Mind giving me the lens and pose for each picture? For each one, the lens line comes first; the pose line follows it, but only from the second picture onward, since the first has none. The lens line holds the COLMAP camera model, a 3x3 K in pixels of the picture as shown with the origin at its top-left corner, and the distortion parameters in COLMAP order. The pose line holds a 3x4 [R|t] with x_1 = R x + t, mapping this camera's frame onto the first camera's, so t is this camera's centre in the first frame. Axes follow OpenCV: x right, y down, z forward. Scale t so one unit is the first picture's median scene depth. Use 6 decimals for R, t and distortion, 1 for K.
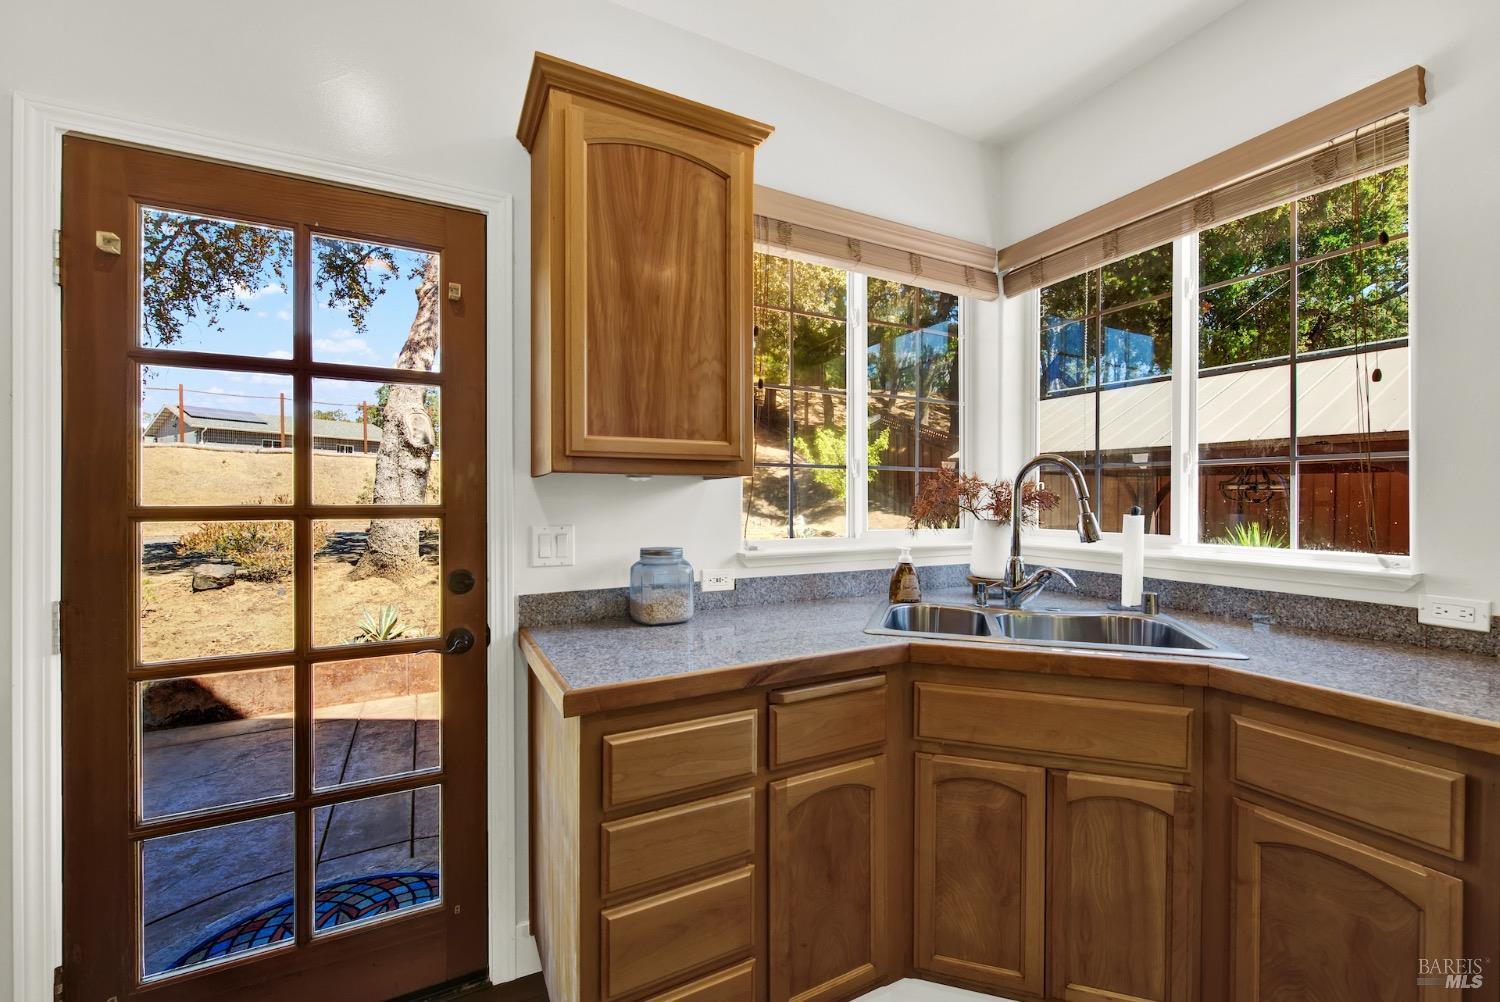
lens RADIAL K [[622.8, 0, 750.0], [0, 622.8, 501.0], [0, 0, 1]] dist [0.001324, -0.000106]
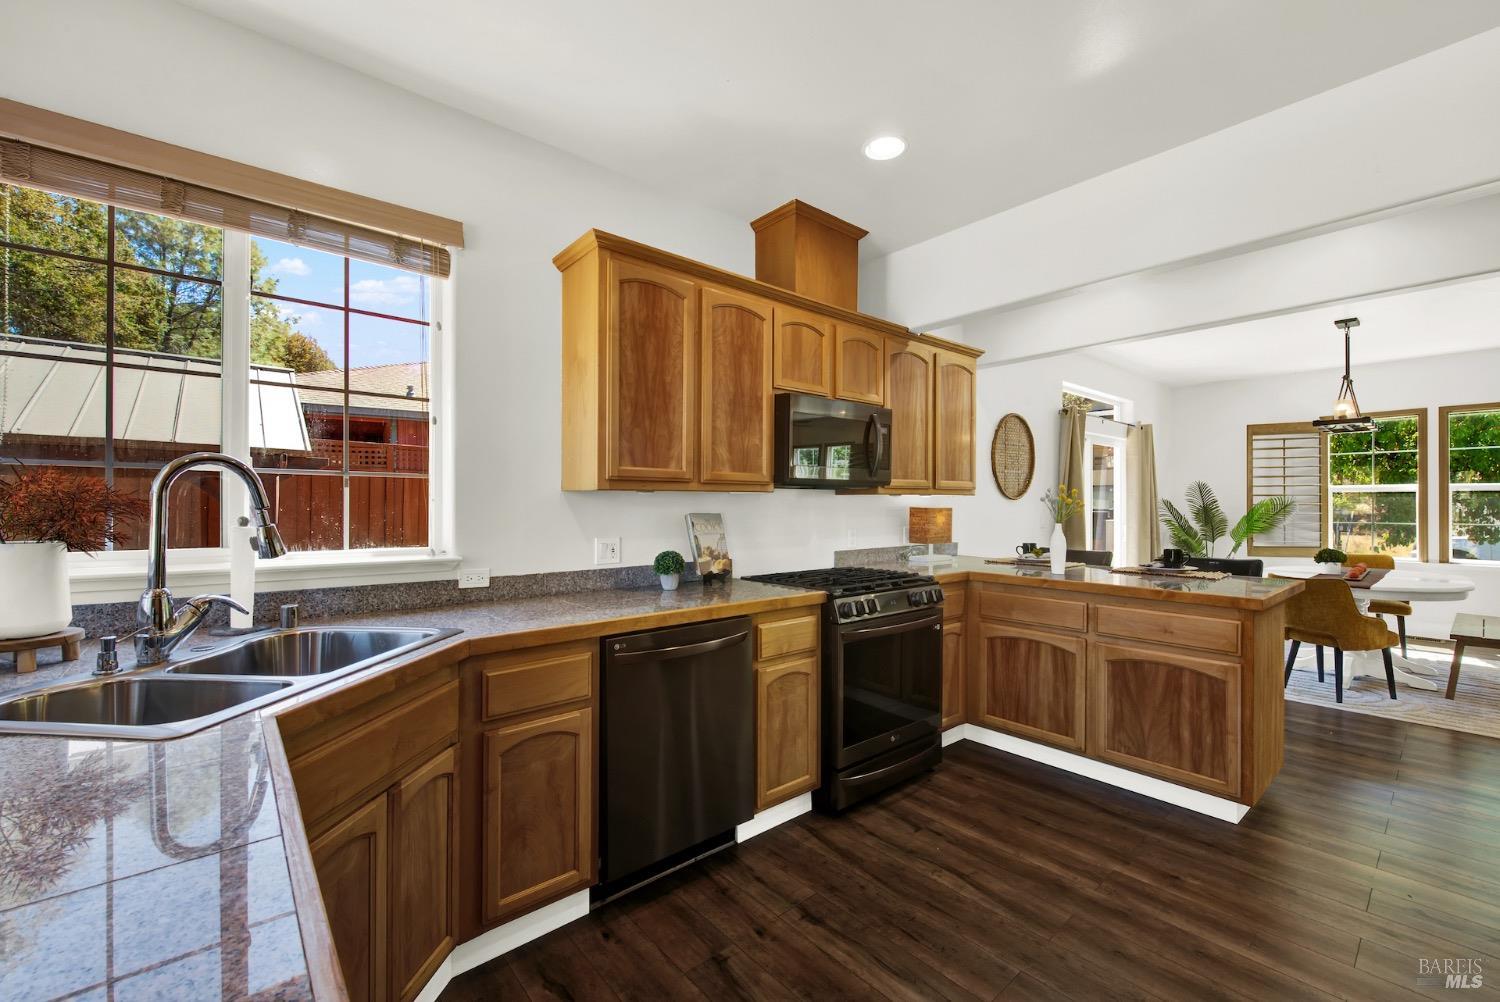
lens RADIAL K [[609.7, 0, 754.2], [0, 609.7, 504.6], [0, 0, 1]] dist [-0.001195, -0.000716]
pose [[-0.224534, -0.000915, 0.974466, -0.415222], [0.004382, 0.999989, 0.001949, -0.006984], [-0.974456, 0.004707, -0.224527, 0.491678]]
